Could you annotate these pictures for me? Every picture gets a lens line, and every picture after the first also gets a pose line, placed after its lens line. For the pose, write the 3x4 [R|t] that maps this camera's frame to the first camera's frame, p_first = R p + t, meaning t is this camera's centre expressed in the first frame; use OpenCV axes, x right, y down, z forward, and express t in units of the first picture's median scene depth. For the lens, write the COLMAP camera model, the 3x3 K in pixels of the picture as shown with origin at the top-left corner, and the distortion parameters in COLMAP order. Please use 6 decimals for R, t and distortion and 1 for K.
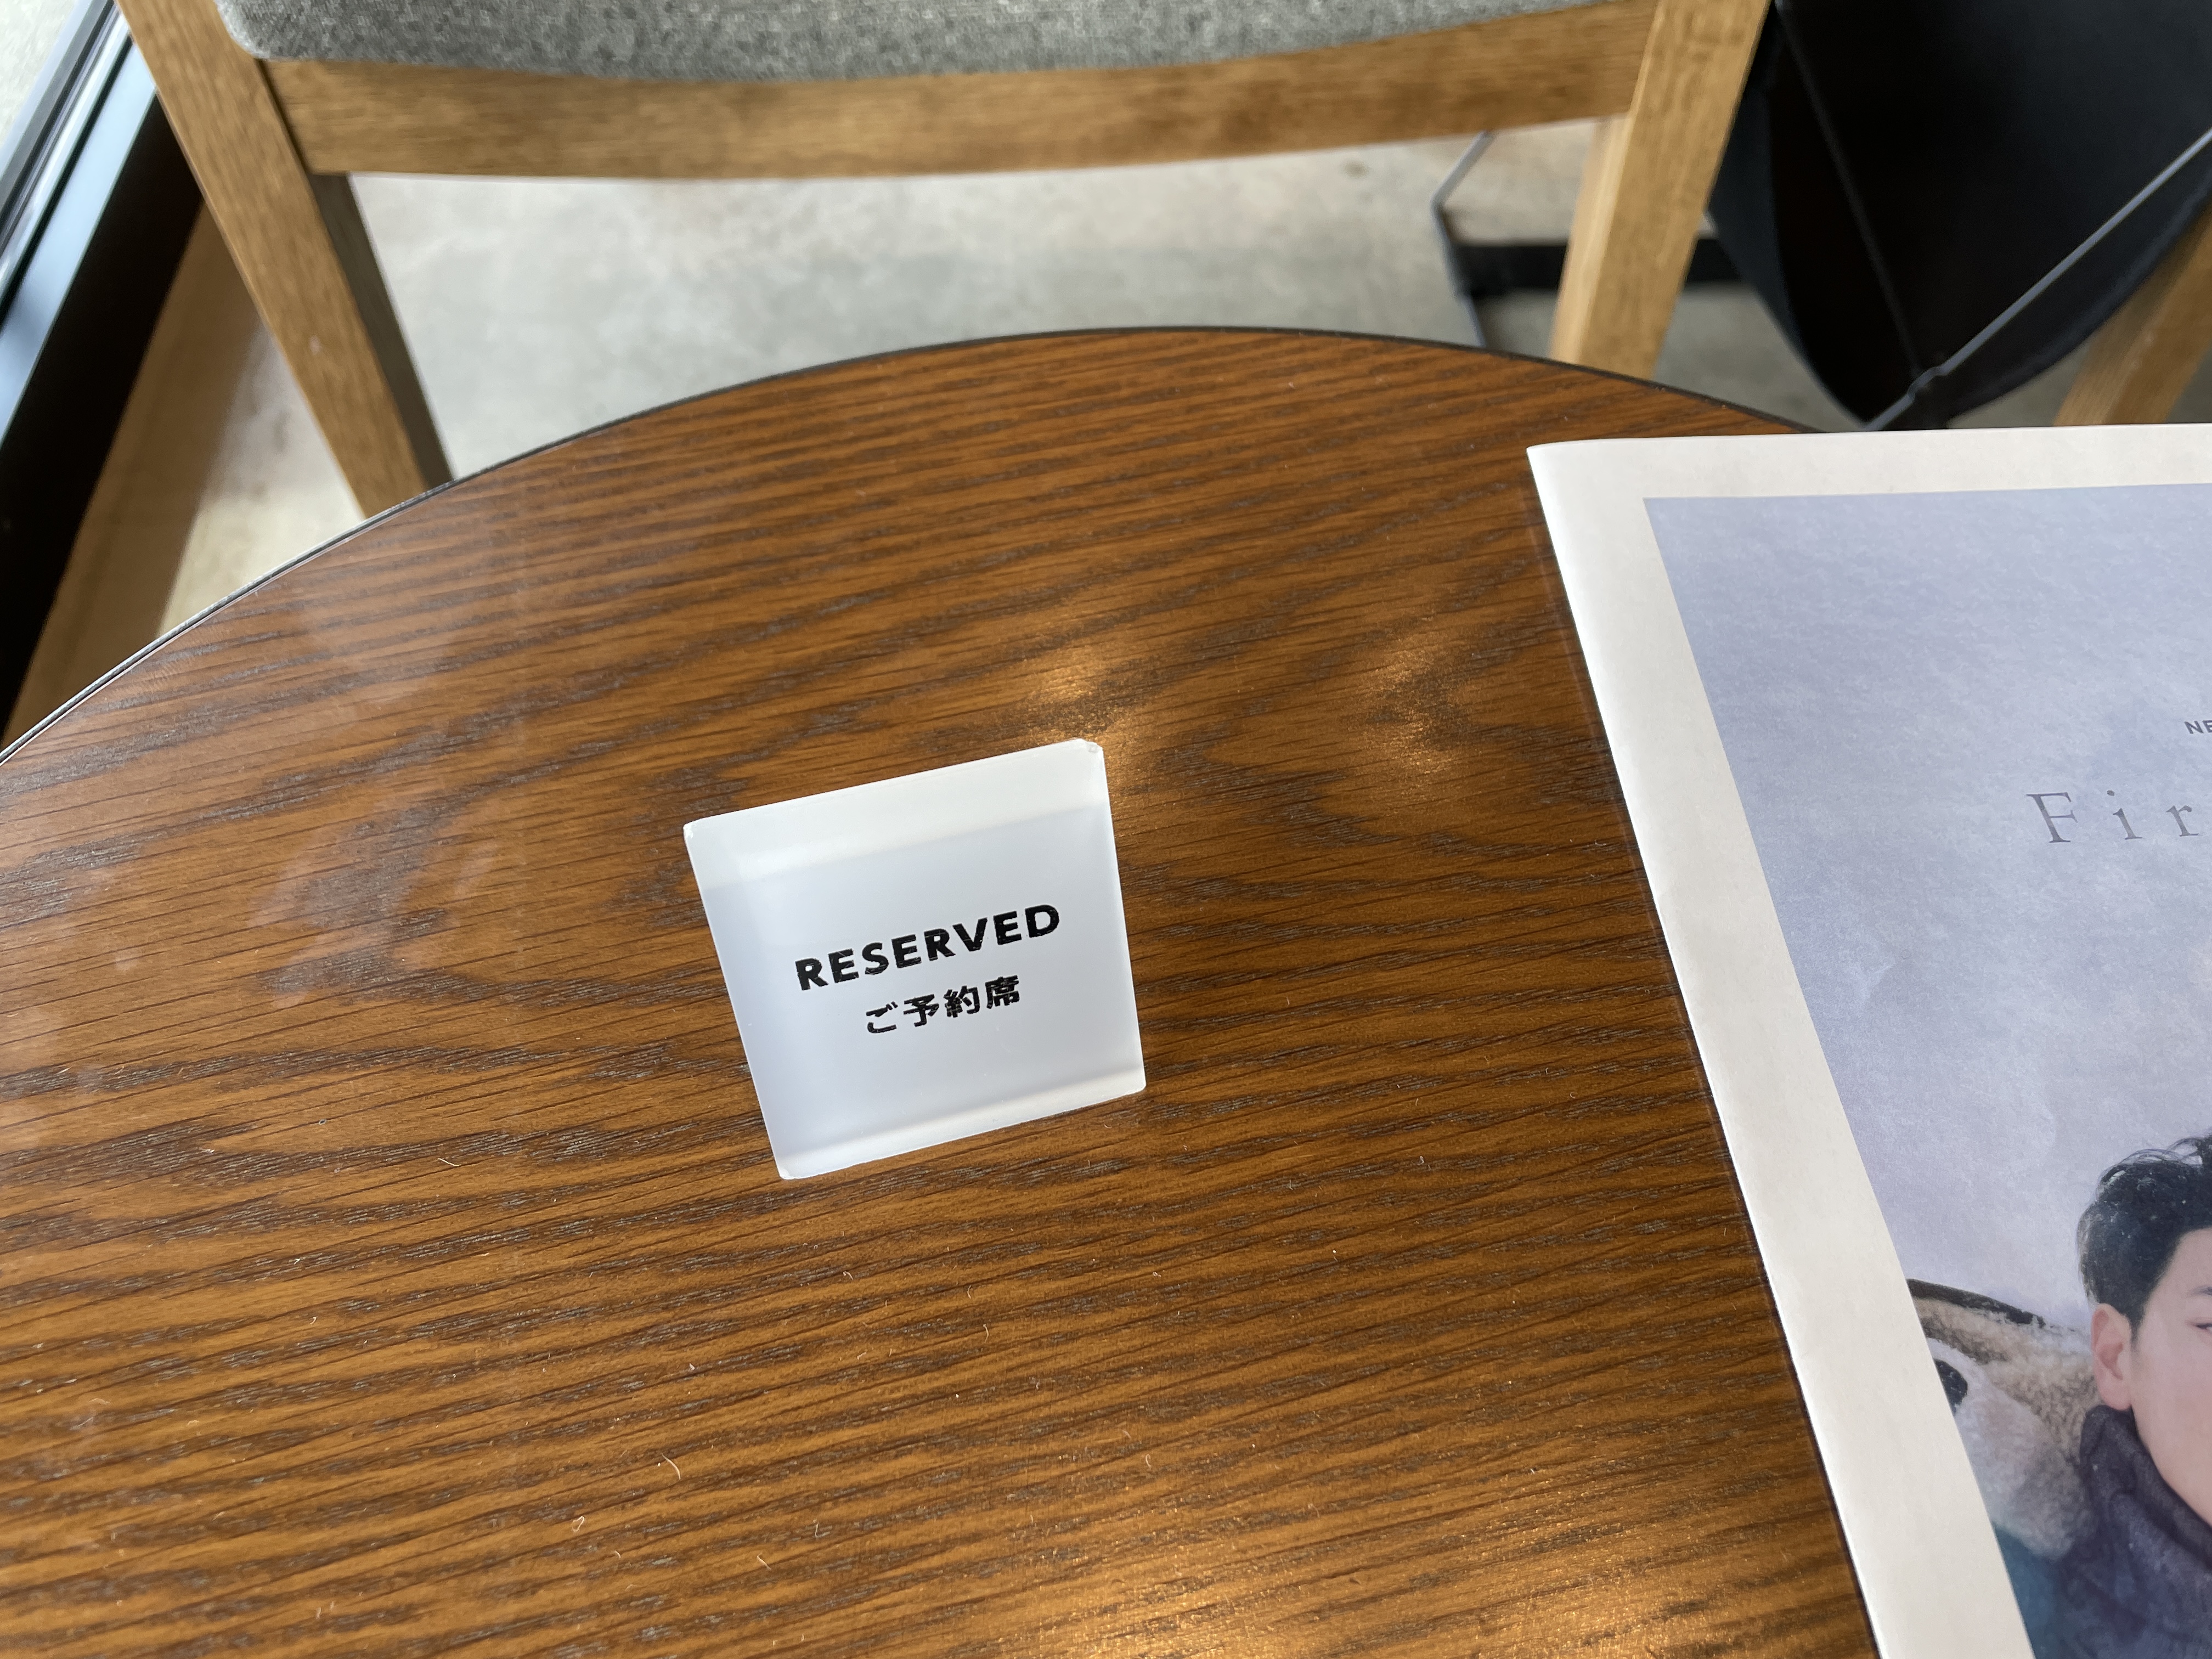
lens RADIAL K [[1653.2, 0, 1153.3], [0, 1653.2, 862.3], [0, 0, 1]] dist [0.024448, -0.057711]
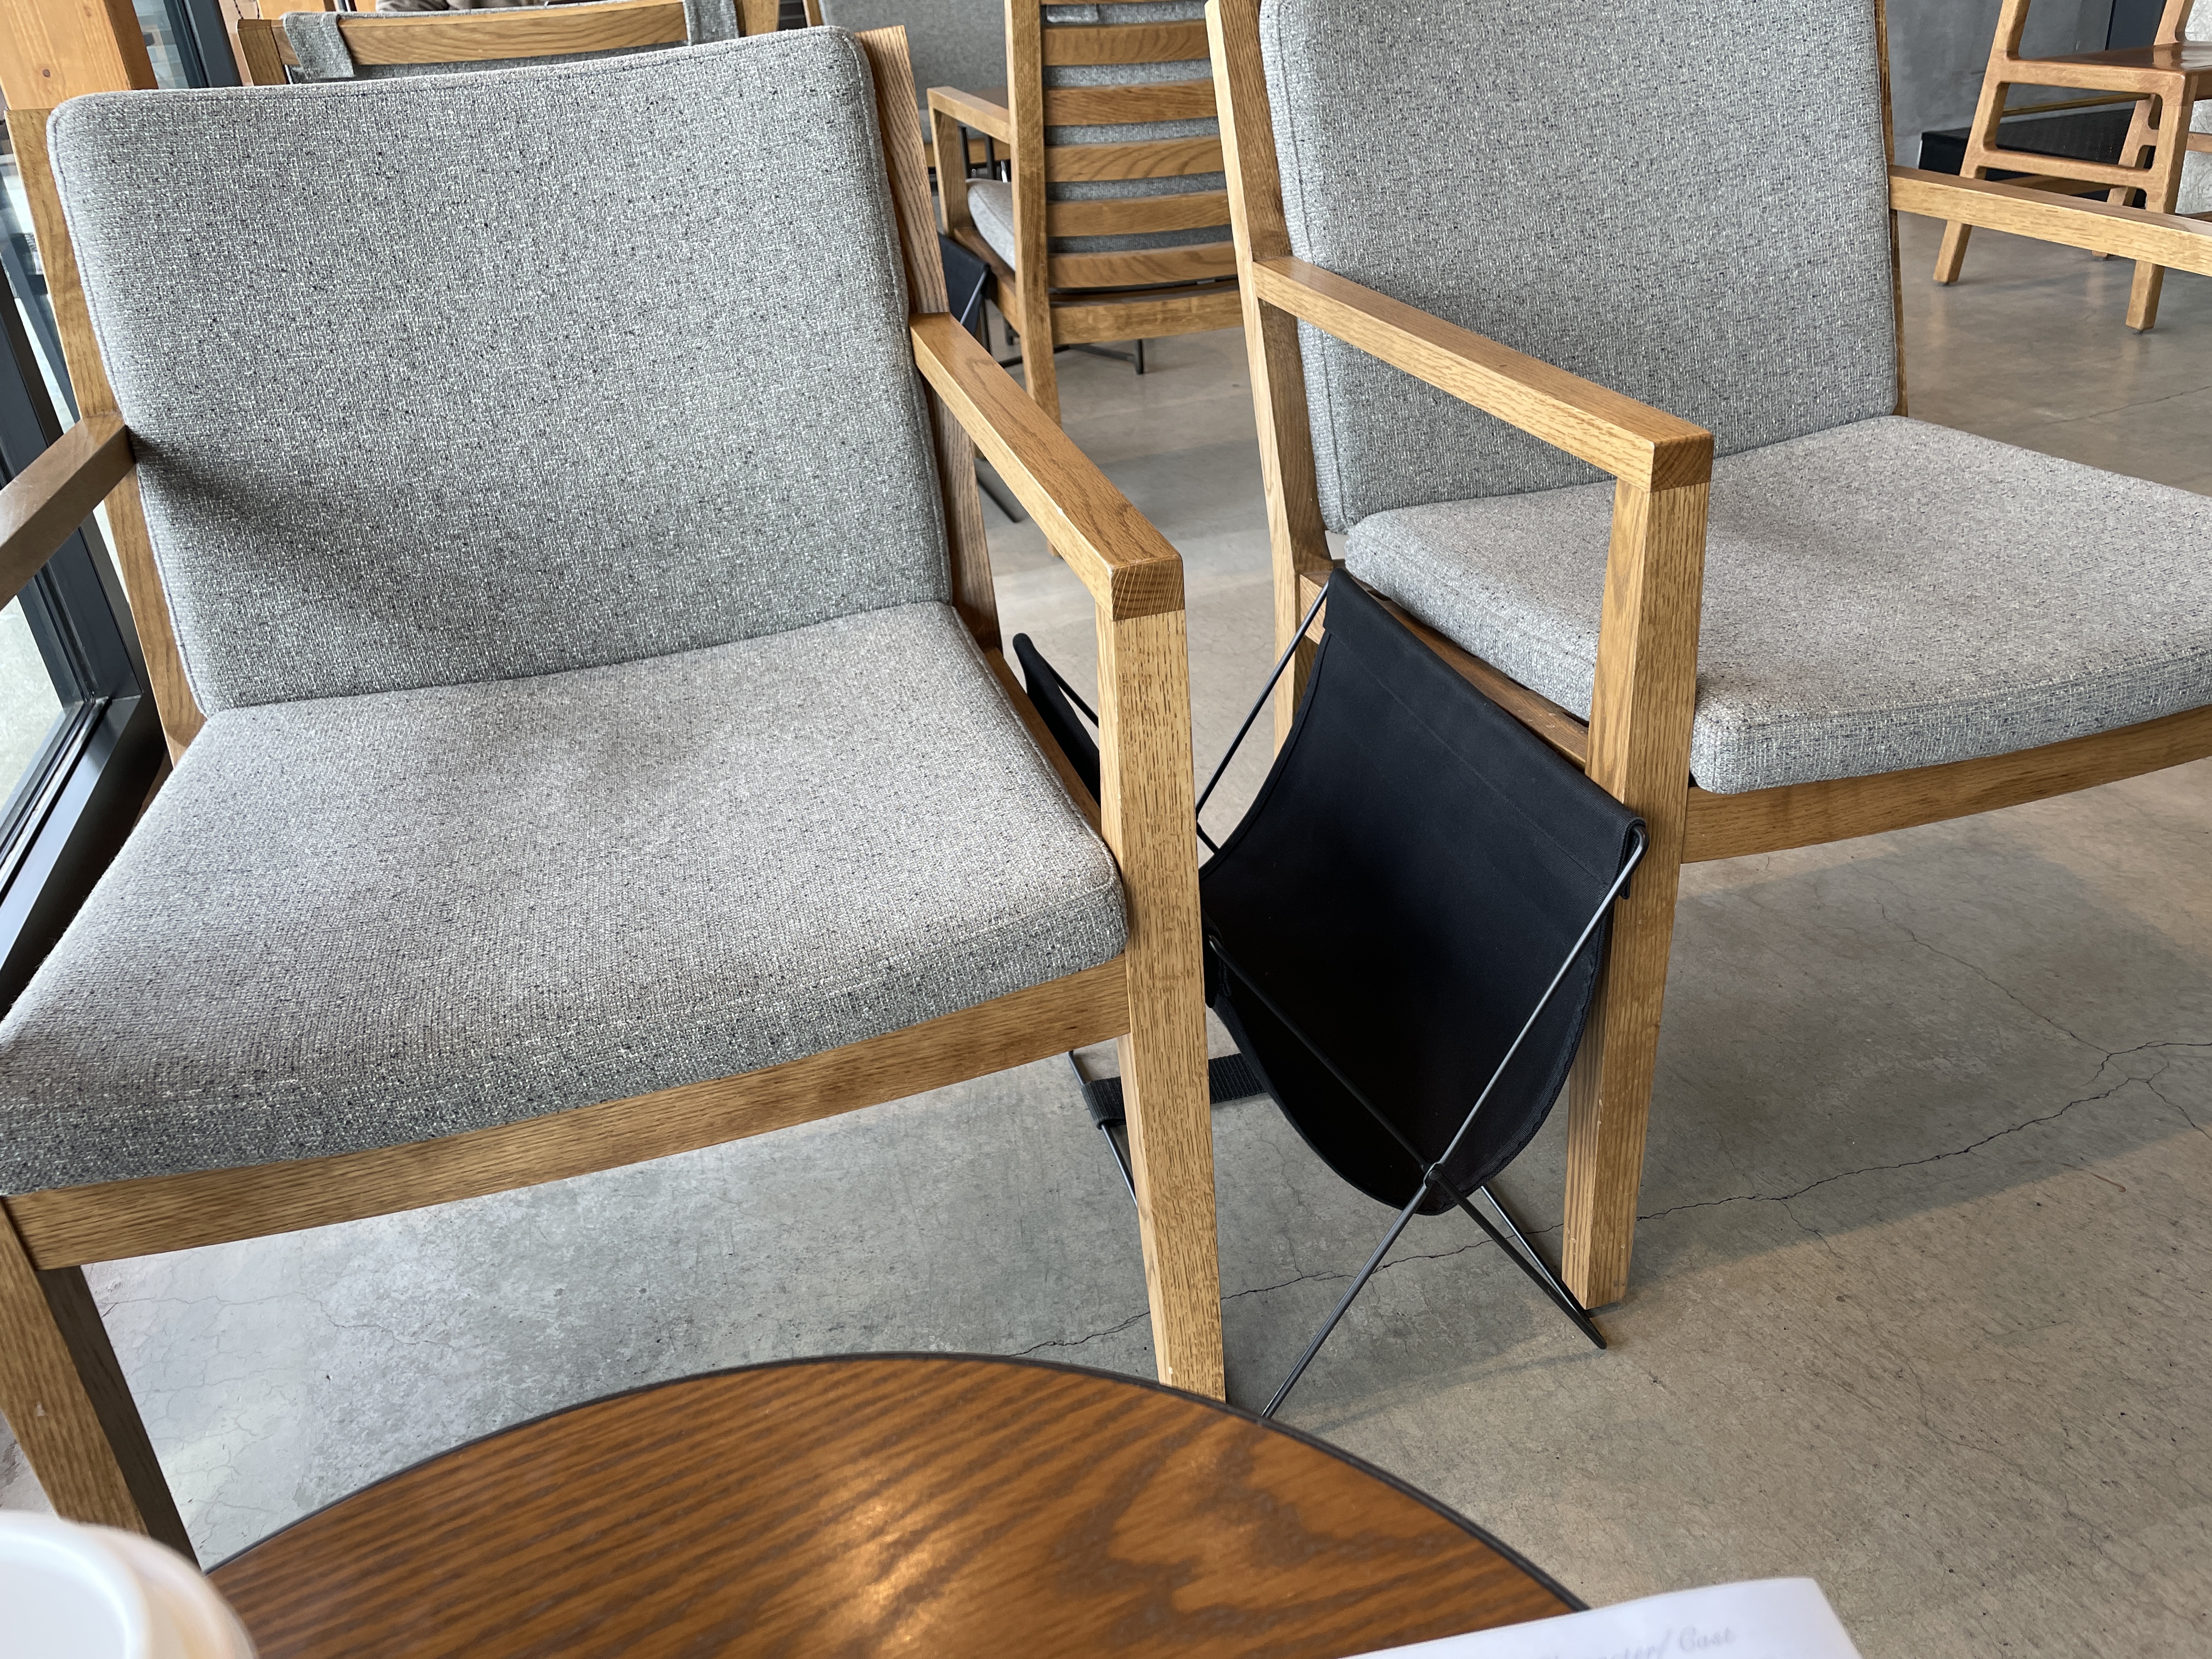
lens RADIAL K [[1653.2, 0, 1123.6], [0, 1653.2, 845.7], [0, 0, 1]] dist [0.024448, -0.057711]
pose [[0.977623, -0.157021, 0.139994, 0.259632], [0.202944, 0.879178, -0.431114, -0.049781], [-0.055386, 0.449878, 0.891371, -0.463466]]
